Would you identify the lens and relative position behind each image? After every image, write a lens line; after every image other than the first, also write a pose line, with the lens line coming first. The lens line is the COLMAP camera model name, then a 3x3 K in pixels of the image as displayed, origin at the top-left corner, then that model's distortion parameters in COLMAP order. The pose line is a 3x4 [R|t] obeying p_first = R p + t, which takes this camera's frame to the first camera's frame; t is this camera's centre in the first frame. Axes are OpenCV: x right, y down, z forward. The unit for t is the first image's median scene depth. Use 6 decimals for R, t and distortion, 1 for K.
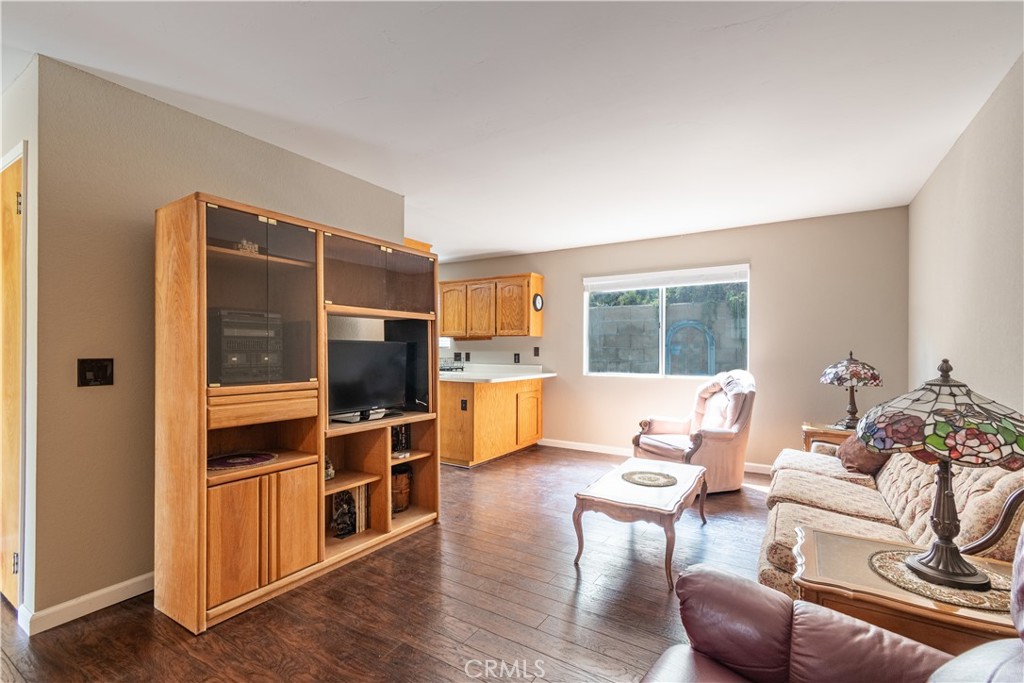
lens RADIAL K [[469.7, 0, 512.1], [0, 469.7, 345.9], [0, 0, 1]] dist [0.006451, 0.000477]
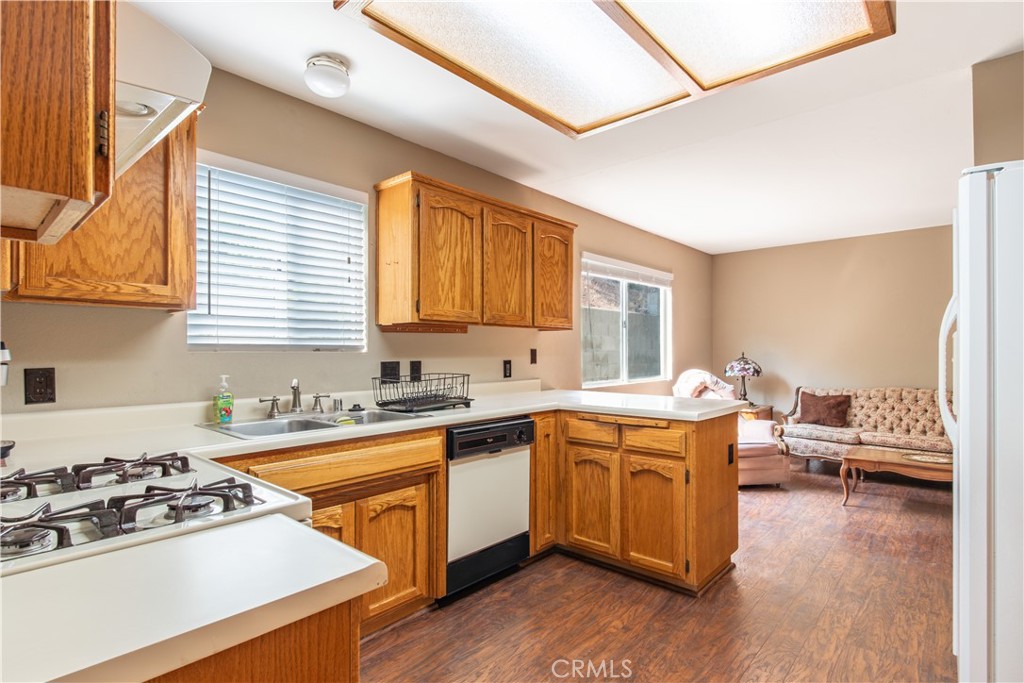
lens RADIAL K [[506.4, 0, 512.2], [0, 506.4, 347.4], [0, 0, 1]] dist [0.000092, 0.000039]
pose [[0.165705, 0.003714, 0.986168, -0.576807], [-0.003635, 0.999988, -0.003155, 0.003300], [-0.986169, -0.003062, 0.165716, 0.913921]]
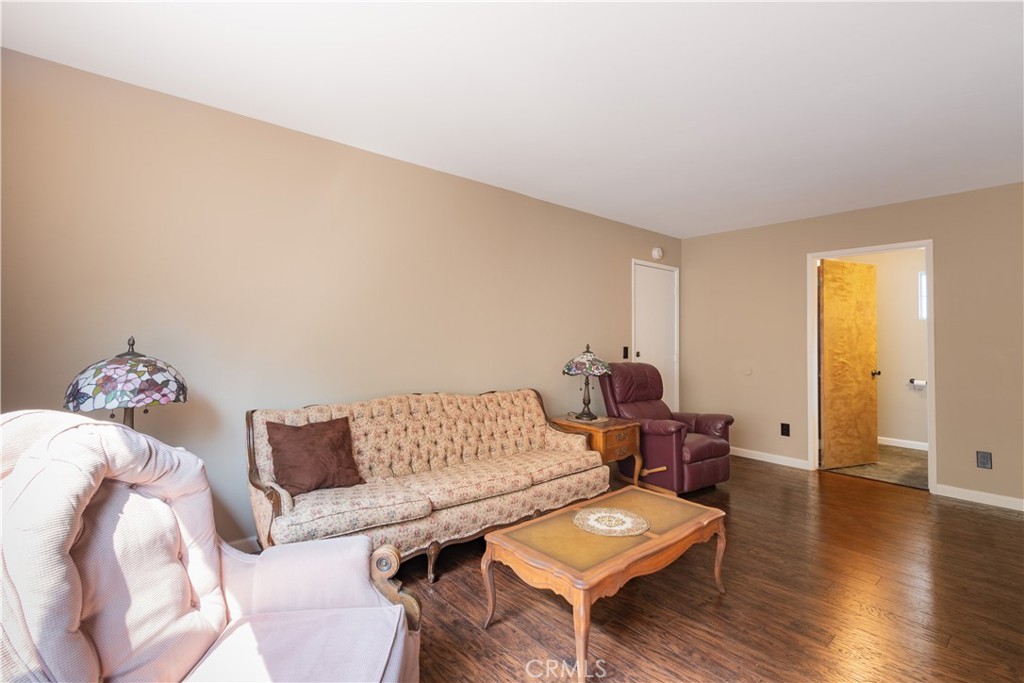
lens RADIAL K [[469.7, 0, 503.4], [0, 469.7, 334.2], [0, 0, 1]] dist [0.006451, 0.000477]
pose [[-0.948530, -0.017864, 0.316184, 0.108486], [-0.023072, 0.999653, -0.012736, 0.003579], [-0.315846, -0.019375, -0.948613, 0.867391]]
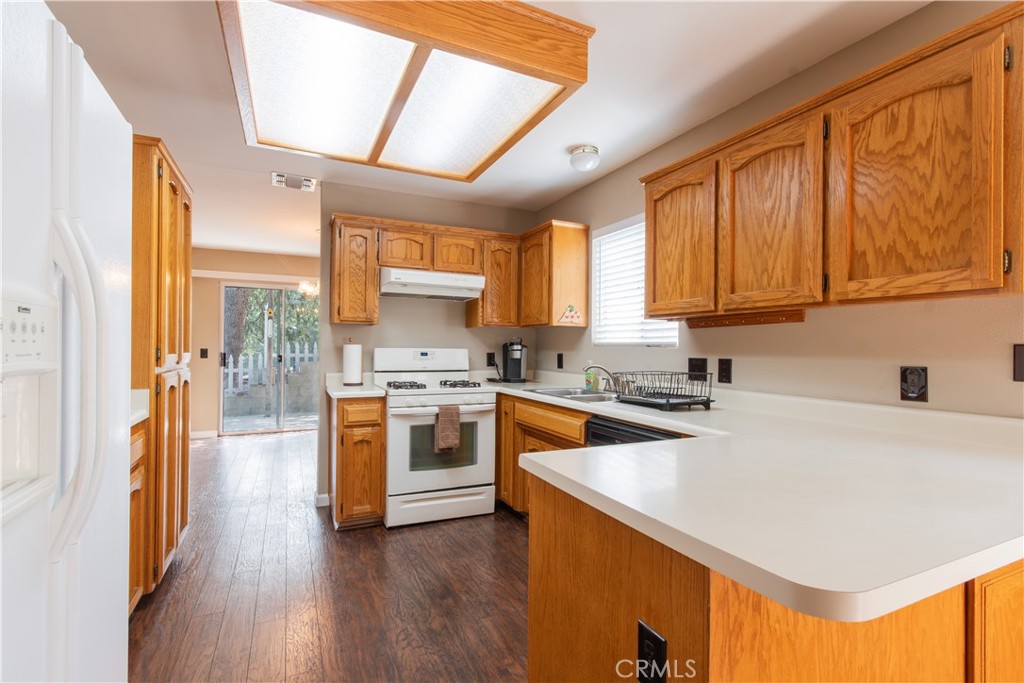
lens RADIAL K [[469.7, 0, 510.9], [0, 469.7, 344.2], [0, 0, 1]] dist [0.006451, 0.000477]
pose [[0.844676, 0.001694, -0.535275, -0.041987], [-0.004510, 0.999982, -0.003952, 0.005293], [0.535259, 0.005752, 0.844668, 0.649068]]
